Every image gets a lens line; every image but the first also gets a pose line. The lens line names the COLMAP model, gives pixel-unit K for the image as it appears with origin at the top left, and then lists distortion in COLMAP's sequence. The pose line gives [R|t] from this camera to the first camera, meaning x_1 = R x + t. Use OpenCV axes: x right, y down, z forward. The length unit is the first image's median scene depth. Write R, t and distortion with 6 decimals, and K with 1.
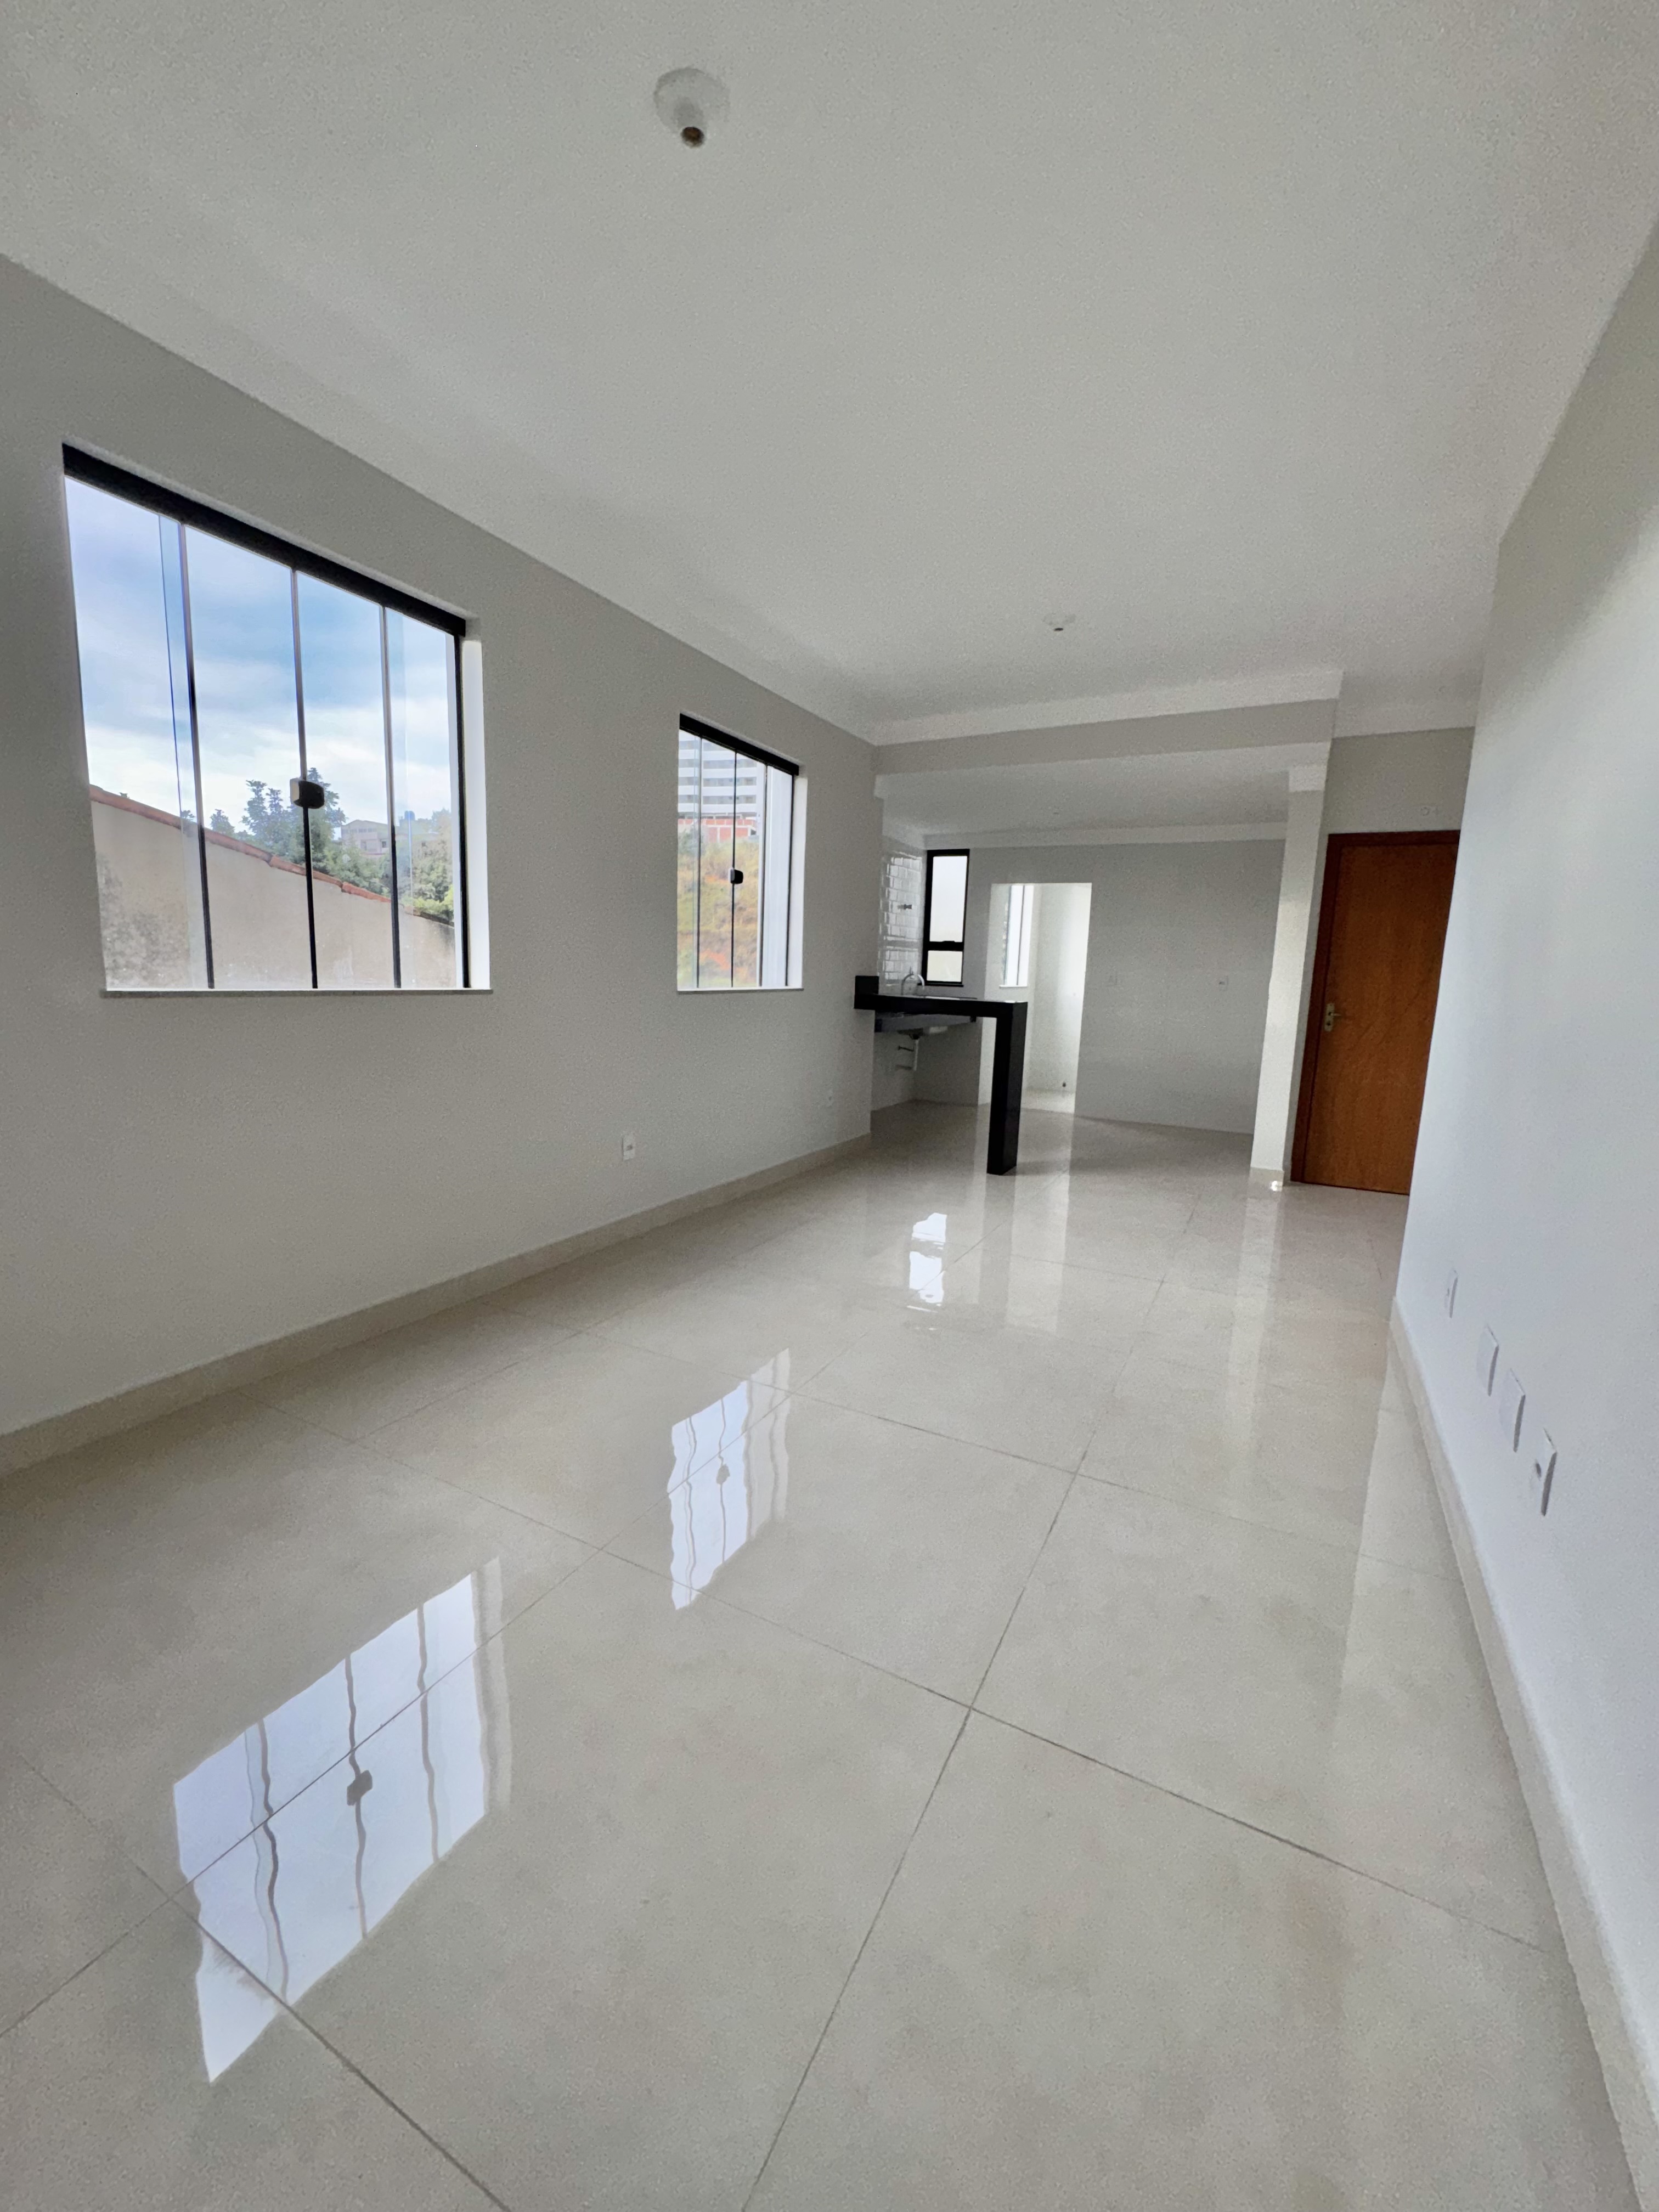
lens RADIAL K [[887.1, 0, 829.5], [0, 887.1, 1106.0], [0, 0, 1]] dist [-0.004145, -0.000117]
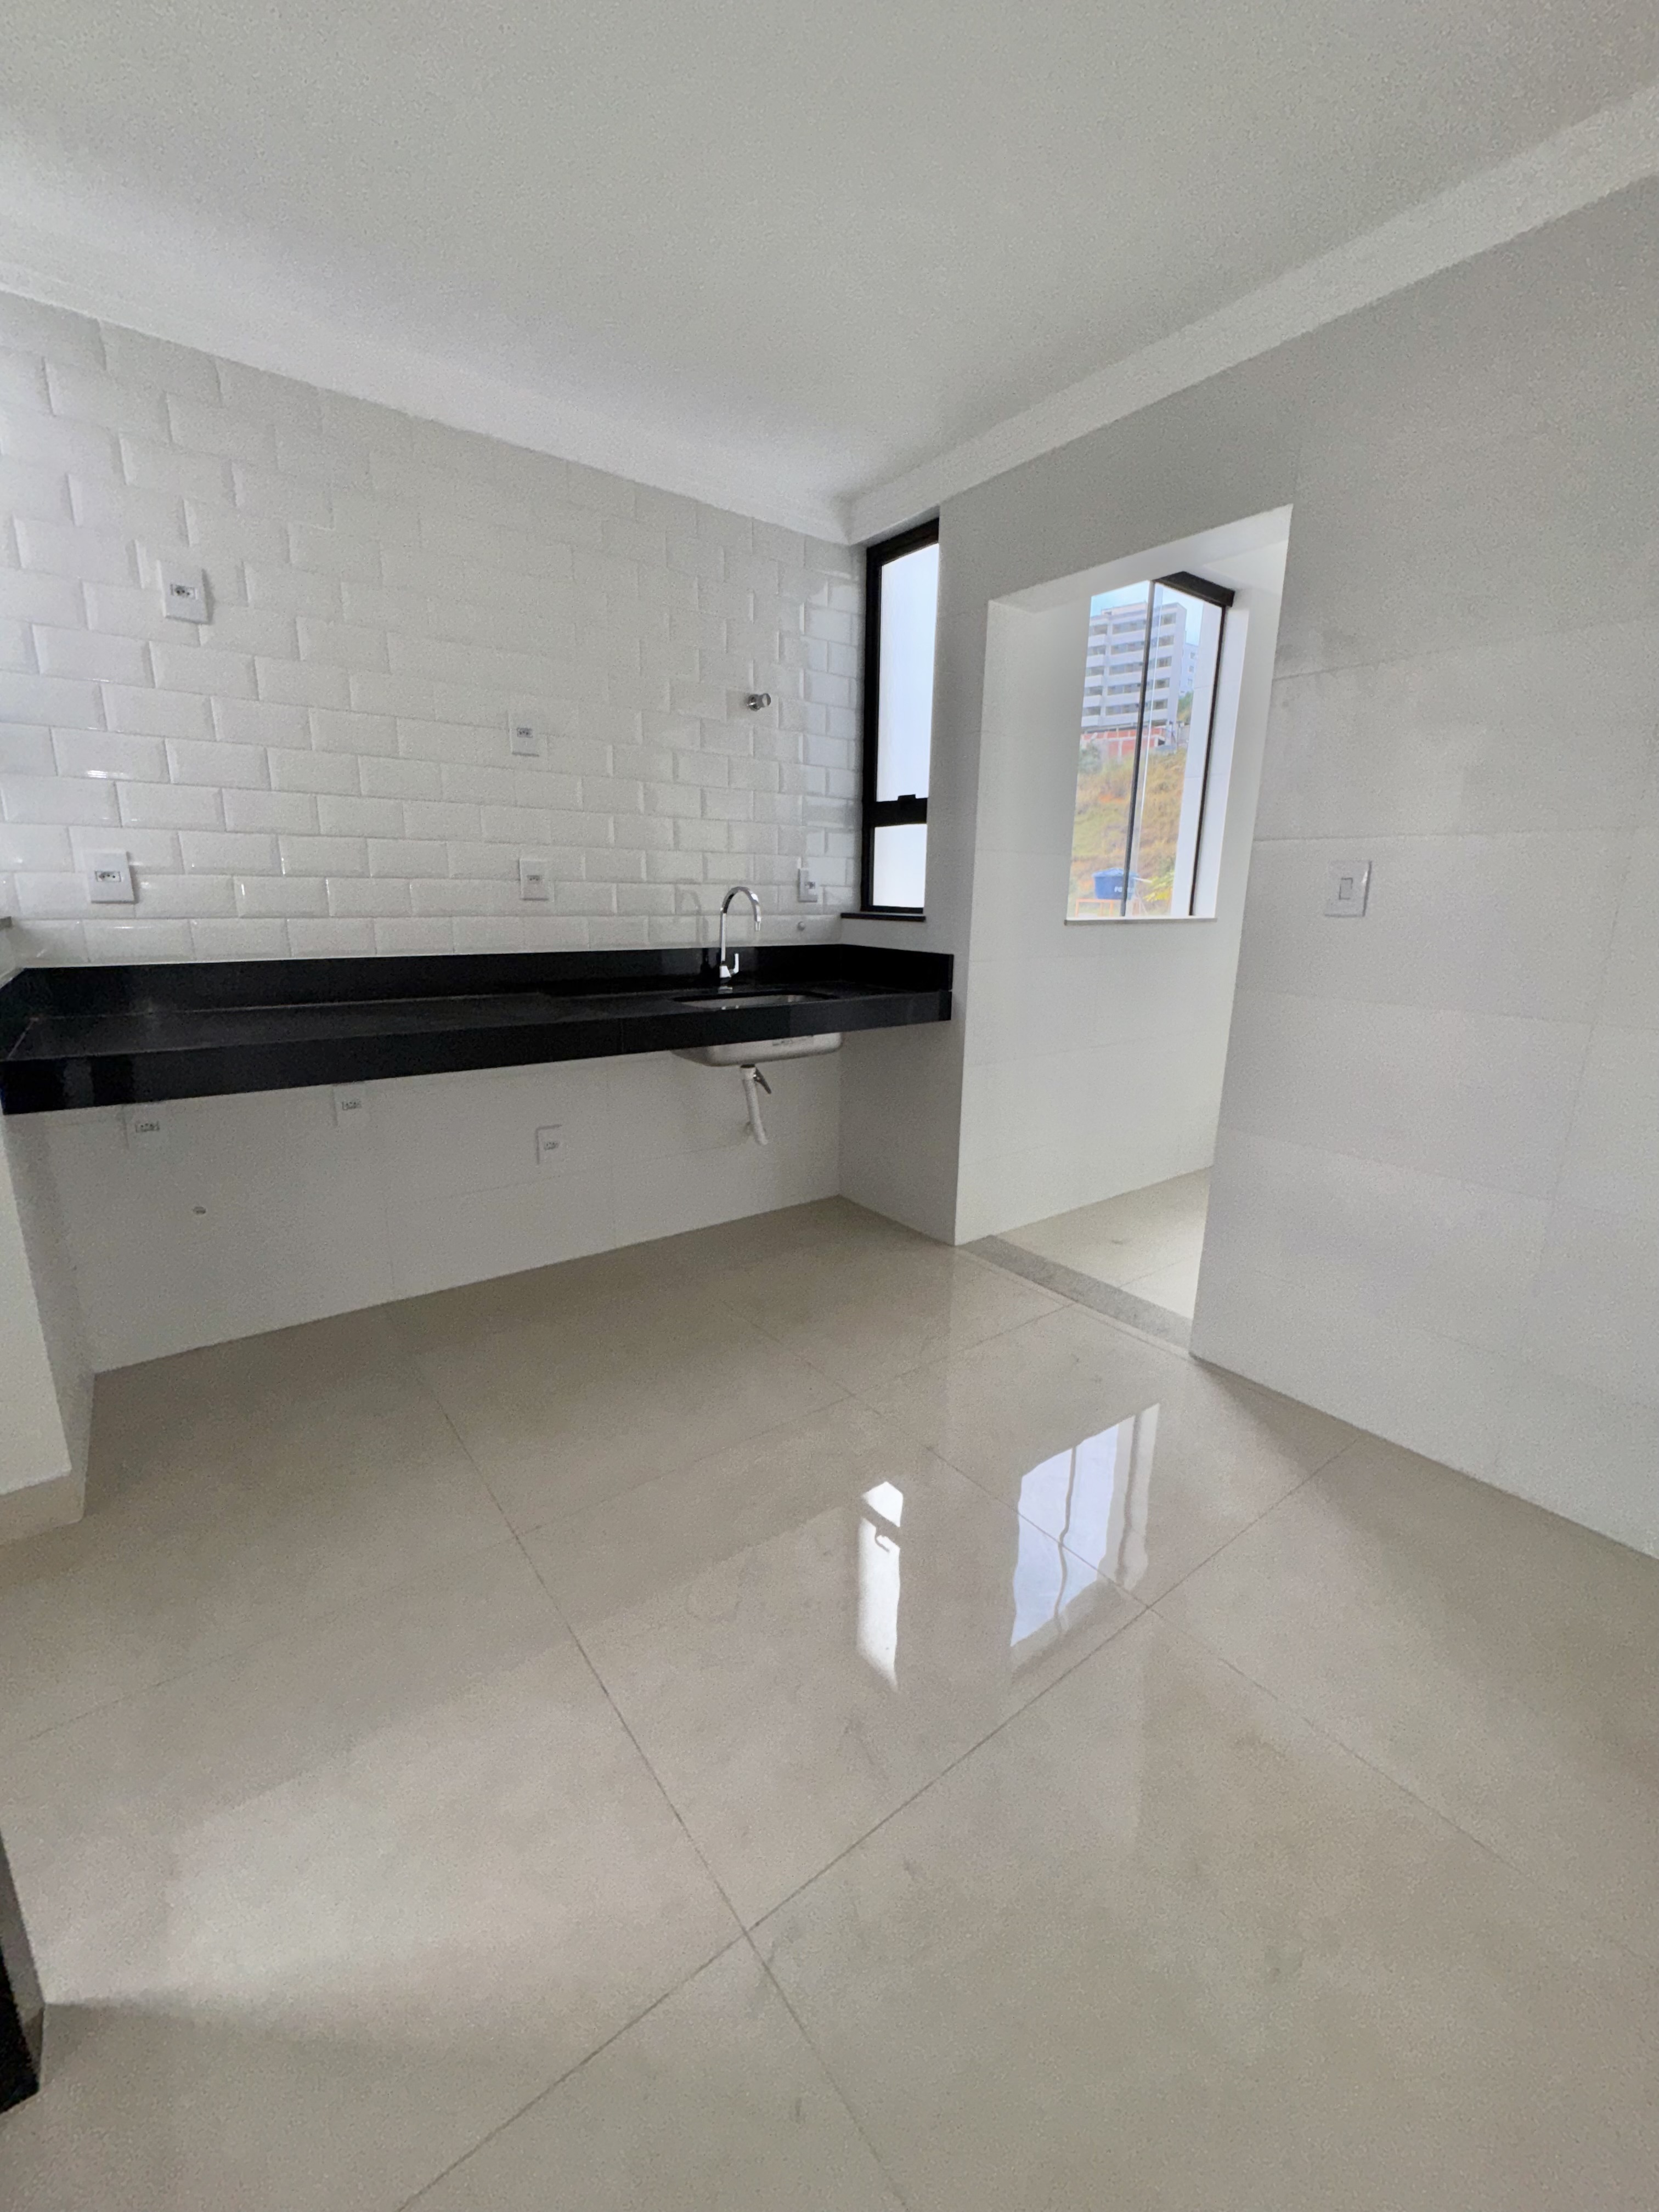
lens RADIAL K [[887.1, 0, 829.5], [0, 887.1, 1106.0], [0, 0, 1]] dist [-0.004145, -0.000117]
pose [[0.906132, 0.078916, -0.415569, 0.264797], [-0.047443, 0.995205, 0.085539, -0.087269], [0.420326, -0.057793, 0.905531, 0.638663]]
